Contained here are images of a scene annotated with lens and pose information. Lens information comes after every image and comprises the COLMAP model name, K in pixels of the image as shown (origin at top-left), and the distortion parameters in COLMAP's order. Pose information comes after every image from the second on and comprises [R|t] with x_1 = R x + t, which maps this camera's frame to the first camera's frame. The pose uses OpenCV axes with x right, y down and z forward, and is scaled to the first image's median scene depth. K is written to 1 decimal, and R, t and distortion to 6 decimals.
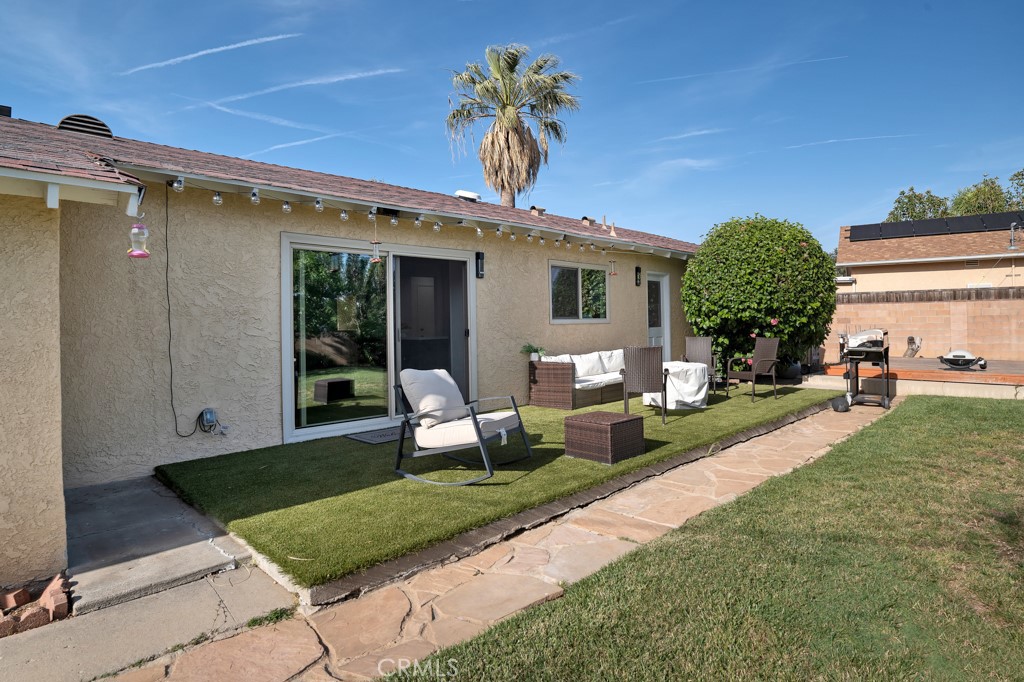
lens RADIAL K [[538.9, 0, 523.1], [0, 538.9, 314.3], [0, 0, 1]] dist [-0.037823, 0.002416]
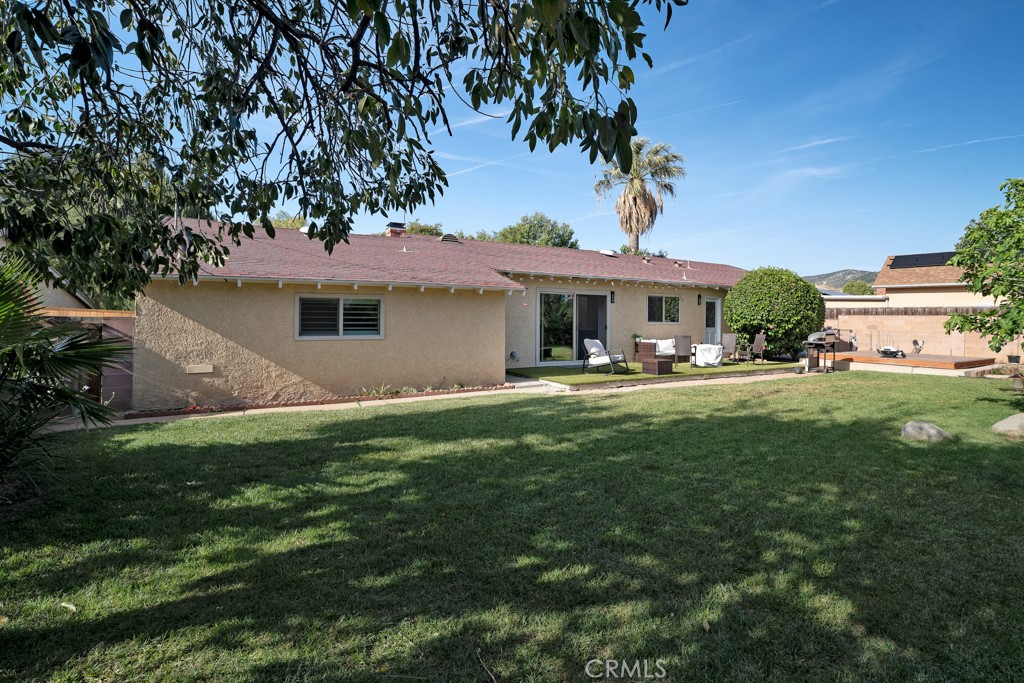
lens RADIAL K [[462.2, 0, 521.6], [0, 462.2, 307.9], [0, 0, 1]] dist [-0.035407, 0.000433]
pose [[0.964784, 0.019326, -0.262334, 0.042426], [-0.021683, 0.999746, -0.006091, -0.020168], [0.262150, 0.011565, 0.964958, -0.683381]]
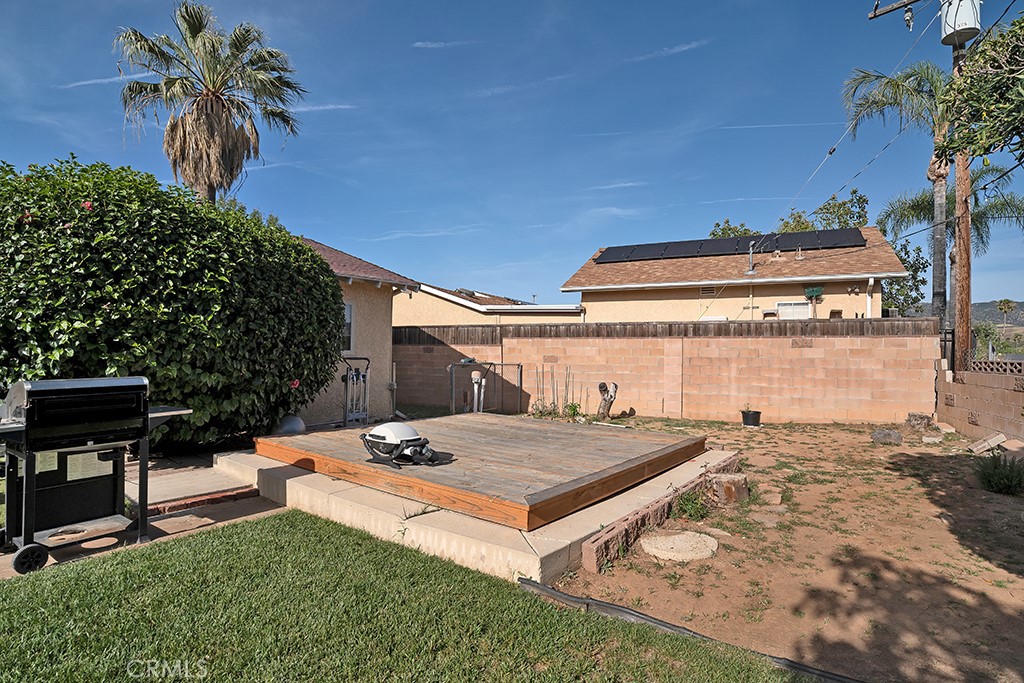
lens RADIAL K [[515.7, 0, 517.5], [0, 515.7, 327.9], [0, 0, 1]] dist [-0.044976, 0.011139]
pose [[0.992498, 0.034288, 0.117352, 0.804255], [-0.029869, 0.998784, -0.039213, -0.004769], [-0.118554, 0.035414, 0.992316, 0.441193]]
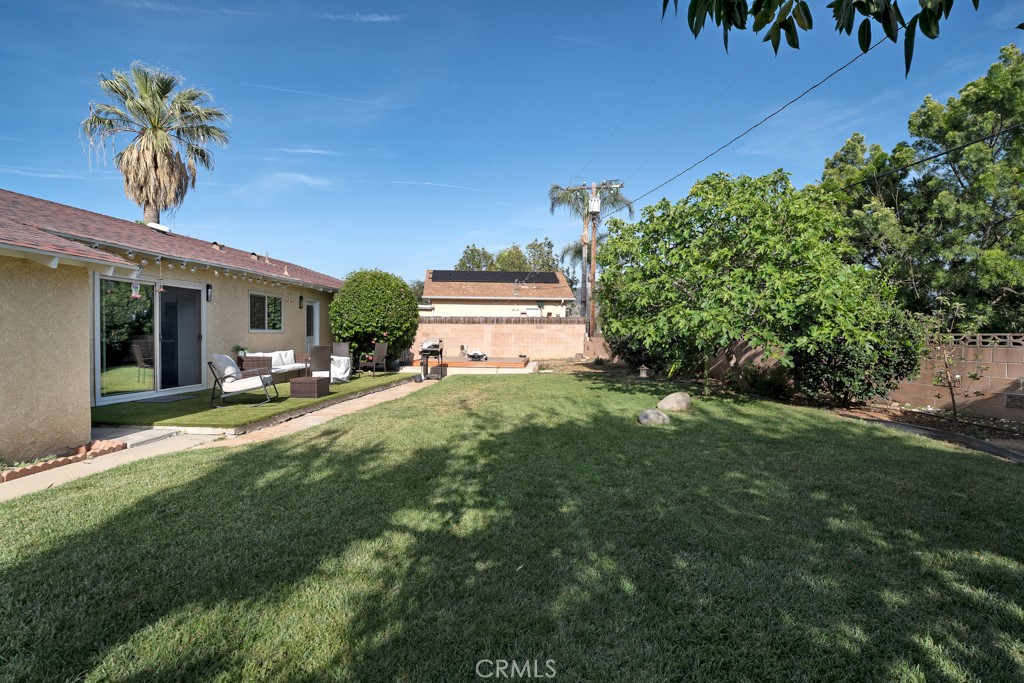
lens RADIAL K [[515.7, 0, 512.5], [0, 515.7, 321.5], [0, 0, 1]] dist [-0.044976, 0.011139]
pose [[0.766730, 0.032911, 0.641125, -0.249703], [-0.024871, 0.999458, -0.021562, -0.000583], [-0.641488, 0.000586, 0.767133, -0.477440]]
